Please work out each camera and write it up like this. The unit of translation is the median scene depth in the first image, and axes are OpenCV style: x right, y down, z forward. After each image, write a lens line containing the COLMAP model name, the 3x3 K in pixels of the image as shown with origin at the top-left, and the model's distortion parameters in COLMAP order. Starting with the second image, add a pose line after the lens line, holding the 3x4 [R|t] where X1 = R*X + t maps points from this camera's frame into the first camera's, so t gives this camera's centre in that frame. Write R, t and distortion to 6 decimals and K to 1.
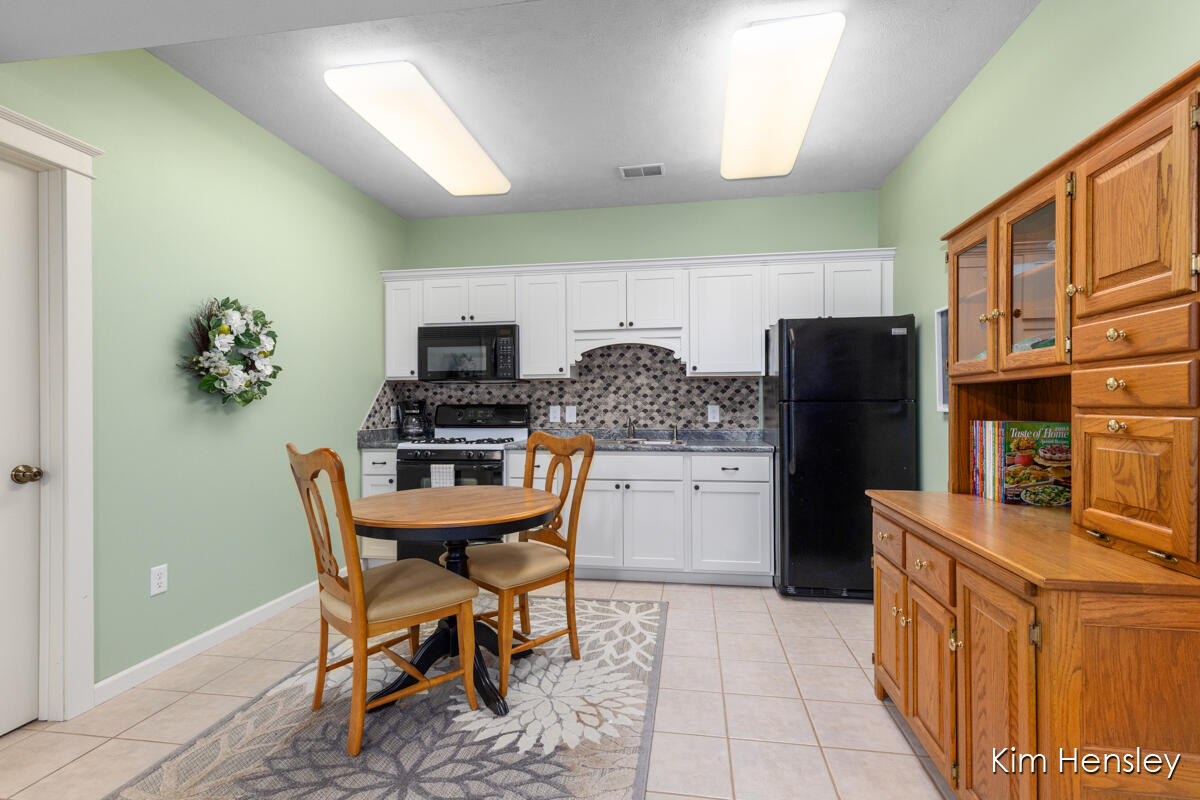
lens RADIAL K [[544.8, 0, 605.7], [0, 544.8, 403.1], [0, 0, 1]] dist [0.007214, 0.000829]
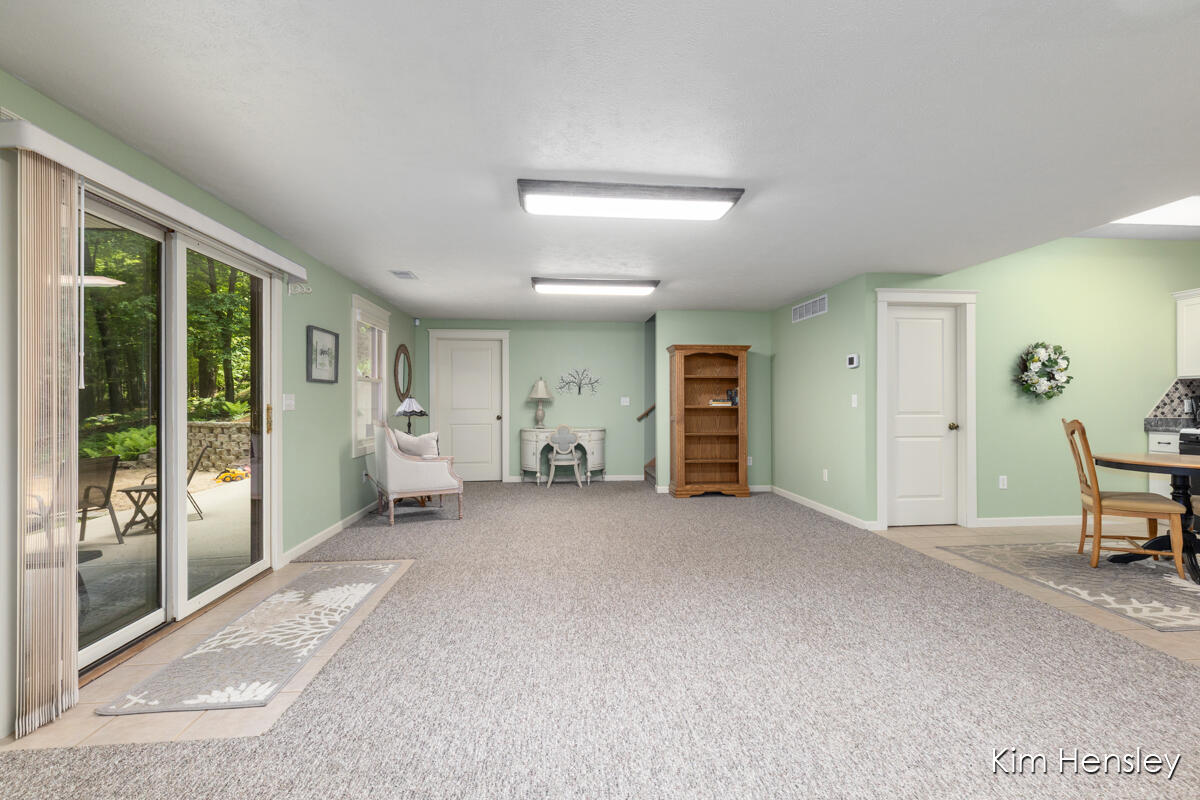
lens RADIAL K [[544.8, 0, 599.8], [0, 544.8, 400.4], [0, 0, 1]] dist [0.007214, 0.000829]
pose [[0.245286, 0.003217, -0.969445, 0.718774], [0.006805, 0.999964, 0.005040, -0.012094], [0.969427, -0.007833, 0.245255, -0.867333]]
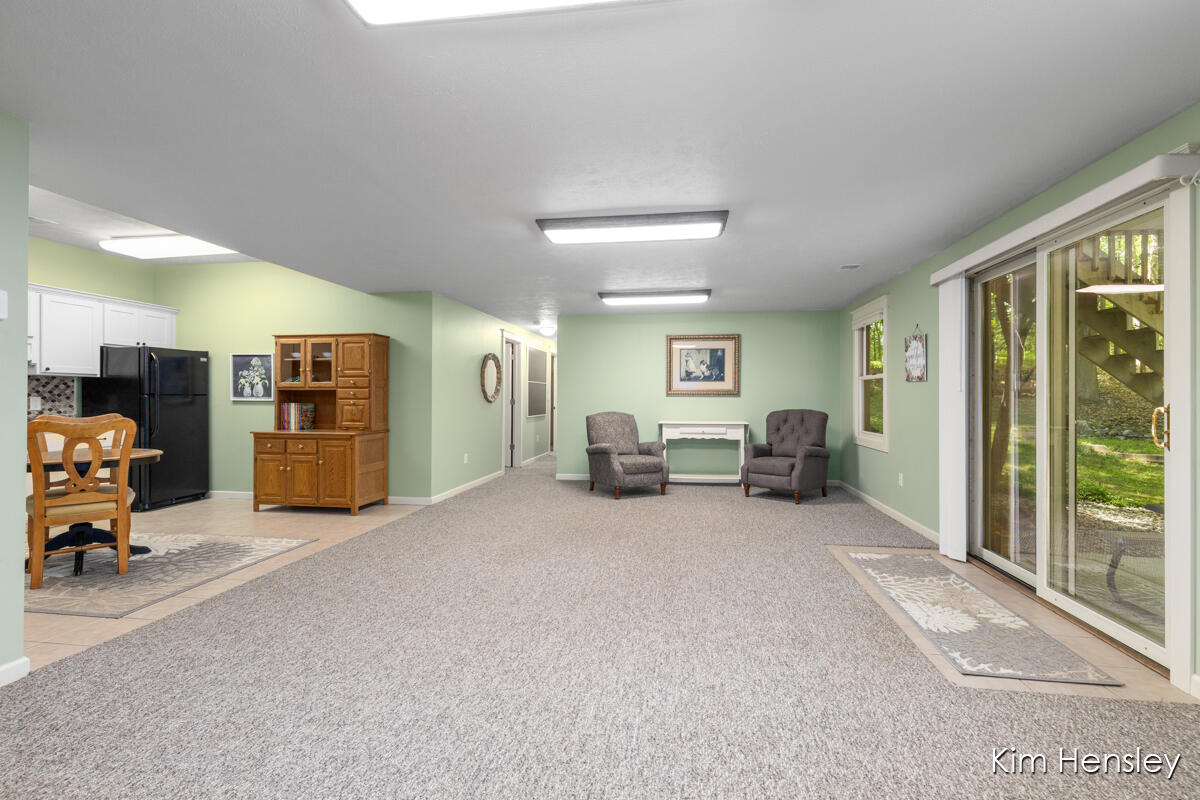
lens RADIAL K [[544.8, 0, 611.4], [0, 544.8, 396.4], [0, 0, 1]] dist [0.007214, 0.000829]
pose [[-0.022770, 0.004886, 0.999729, -1.624784], [-0.007109, 0.999962, -0.005049, -0.000364], [-0.999715, -0.007222, -0.022735, -0.462057]]
